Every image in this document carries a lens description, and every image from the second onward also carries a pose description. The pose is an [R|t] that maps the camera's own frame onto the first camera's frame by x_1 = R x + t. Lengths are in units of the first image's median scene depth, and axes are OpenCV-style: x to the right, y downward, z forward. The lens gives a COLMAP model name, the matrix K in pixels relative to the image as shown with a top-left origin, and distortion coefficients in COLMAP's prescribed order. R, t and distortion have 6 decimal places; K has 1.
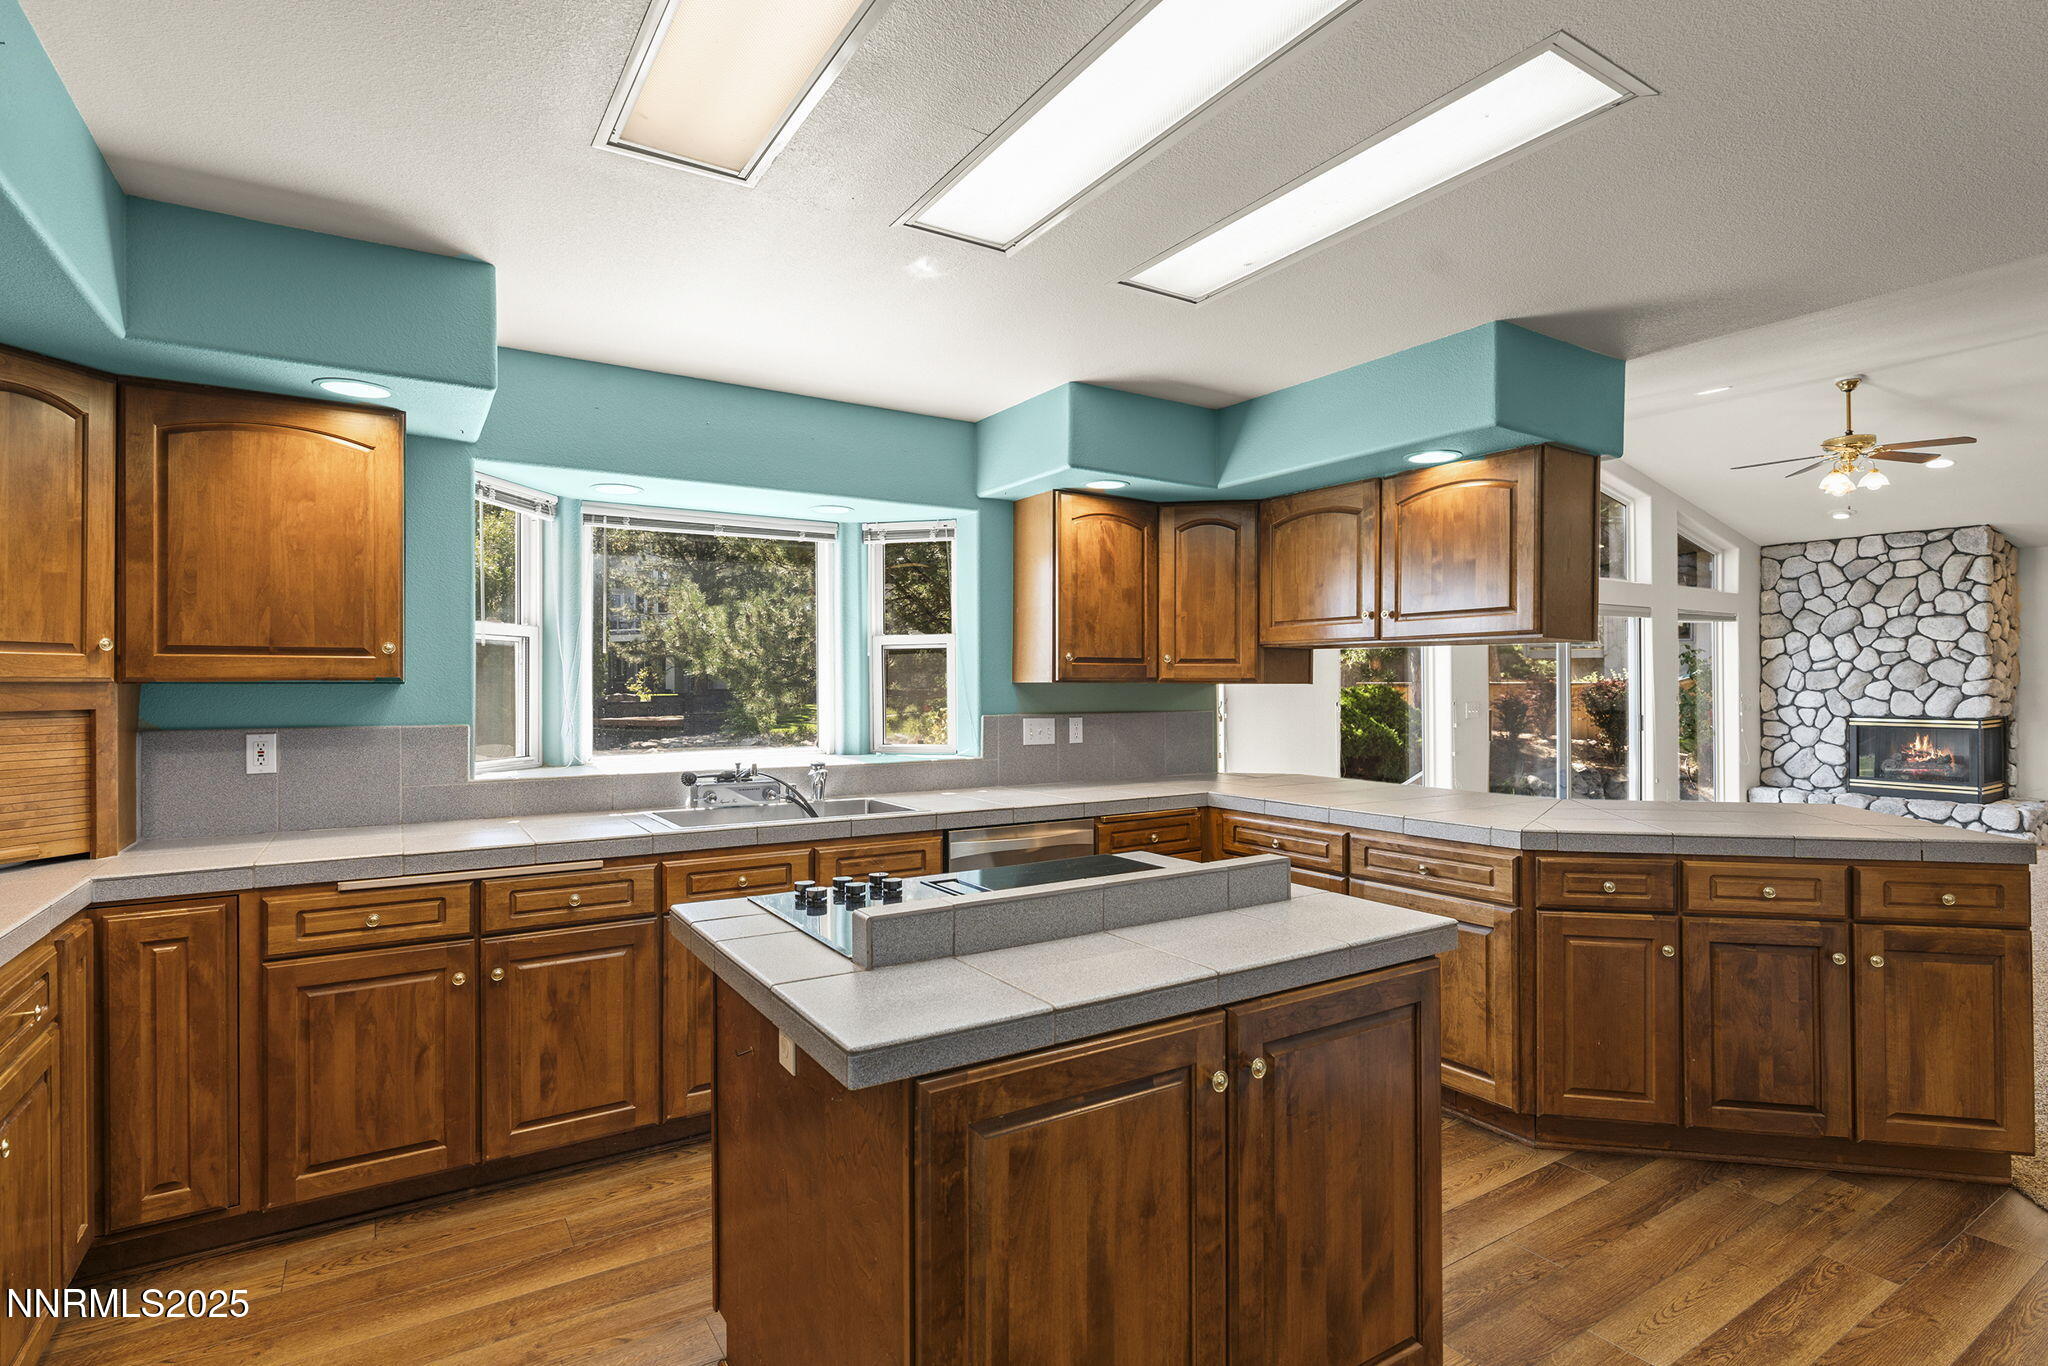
lens RADIAL K [[1023.4, 0, 1029.2], [0, 1023.4, 696.1], [0, 0, 1]] dist [-0.002329, -0.000216]
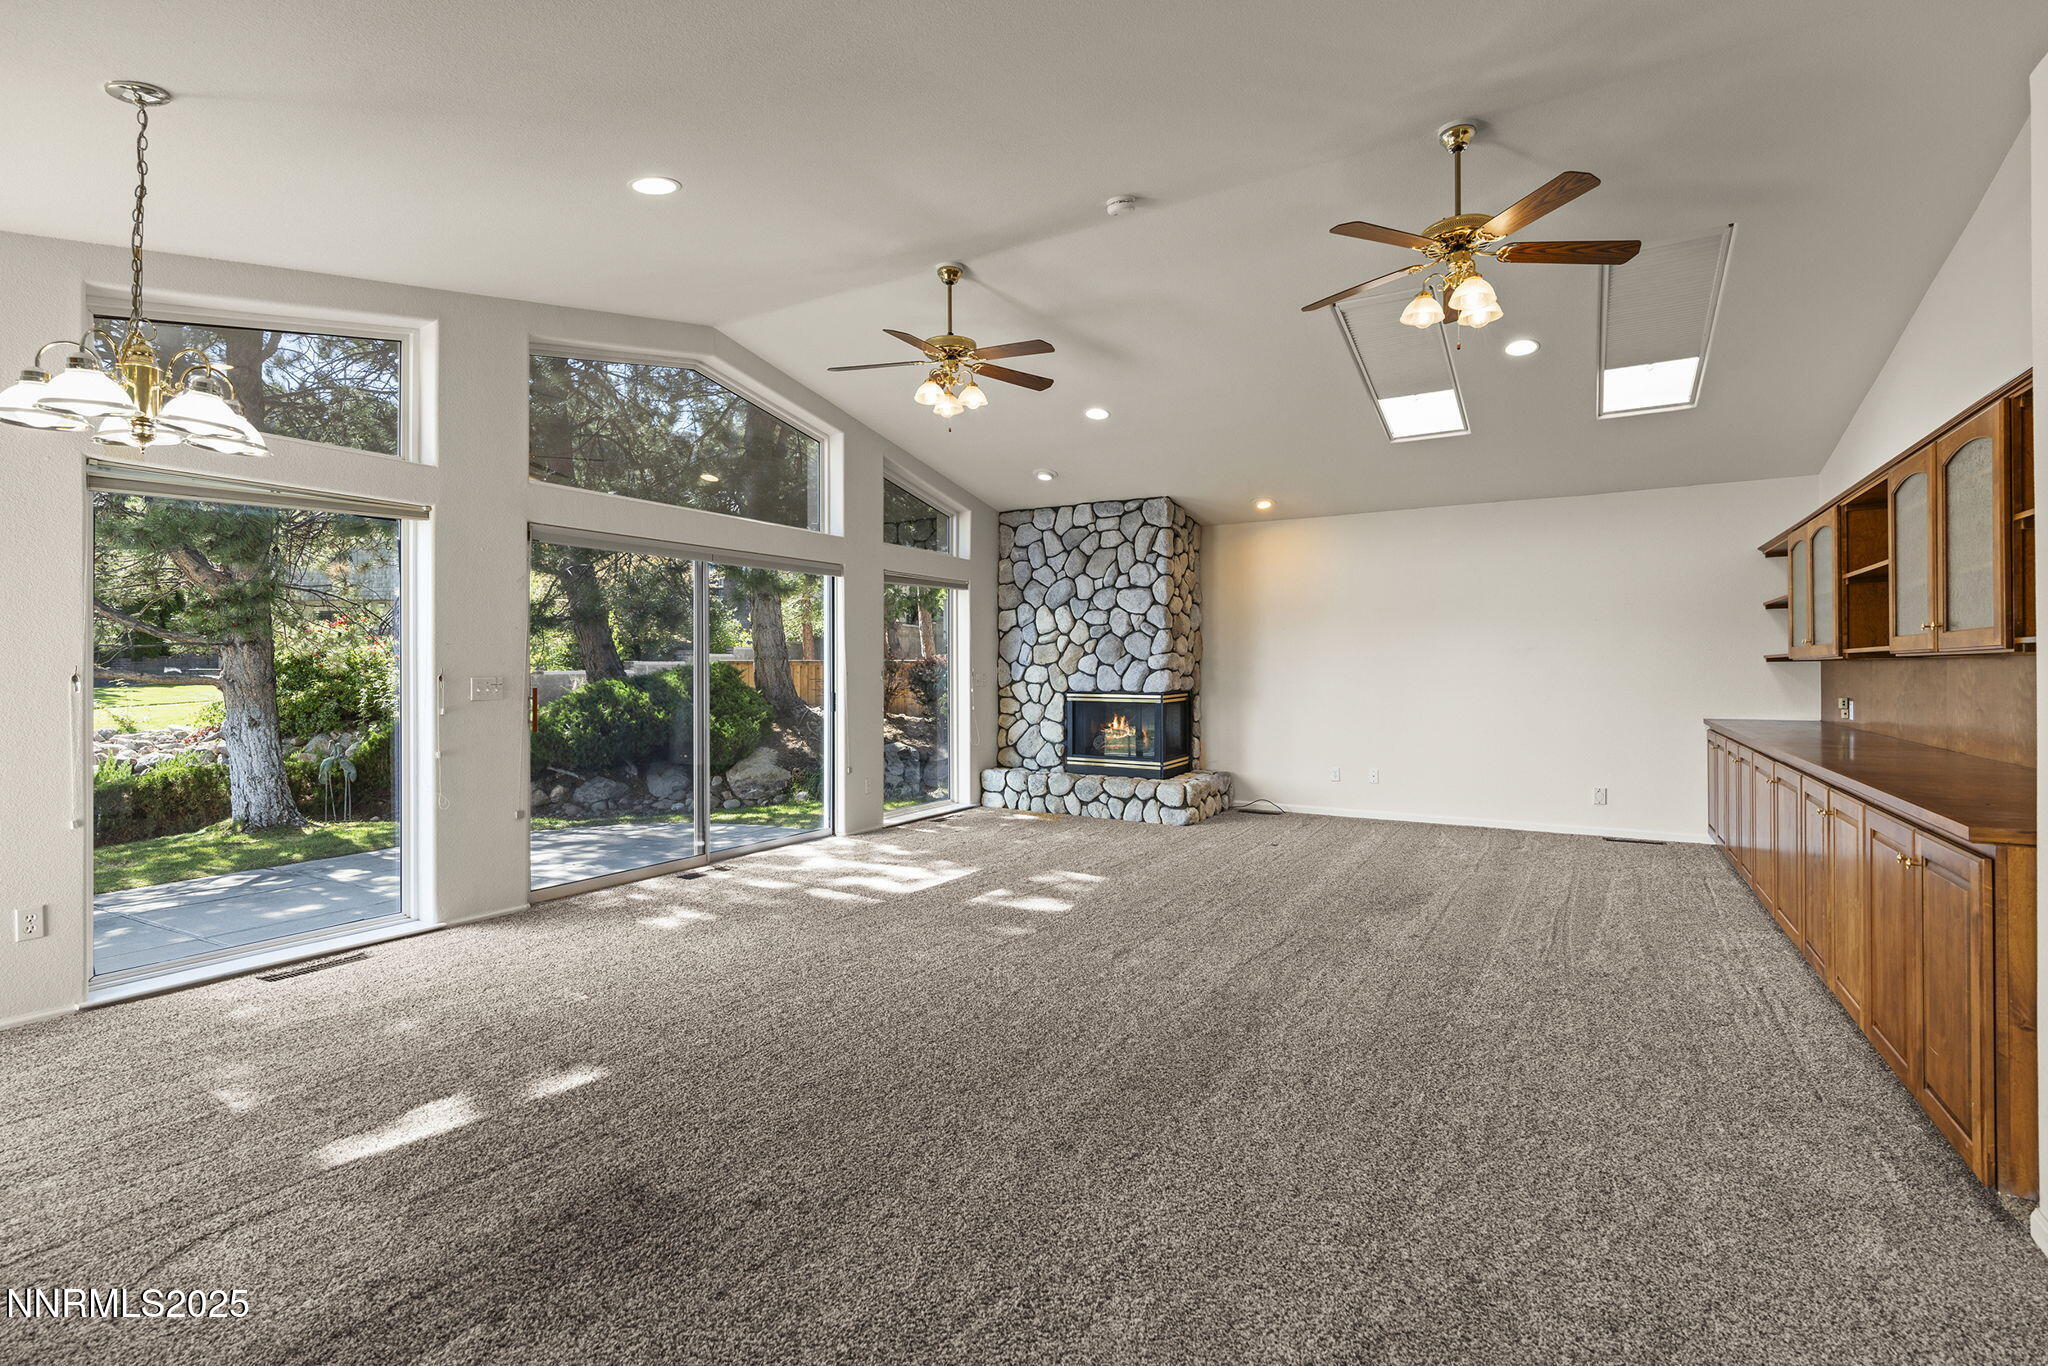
lens RADIAL K [[995.0, 0, 1024.0], [0, 995.0, 683.0], [0, 0, 1]] dist [-0.004005, -0.000320]
pose [[0.883112, -0.006880, 0.469111, 0.336529], [0.004139, 0.999968, 0.006874, 0.005114], [-0.469143, -0.004129, 0.883112, 0.198117]]
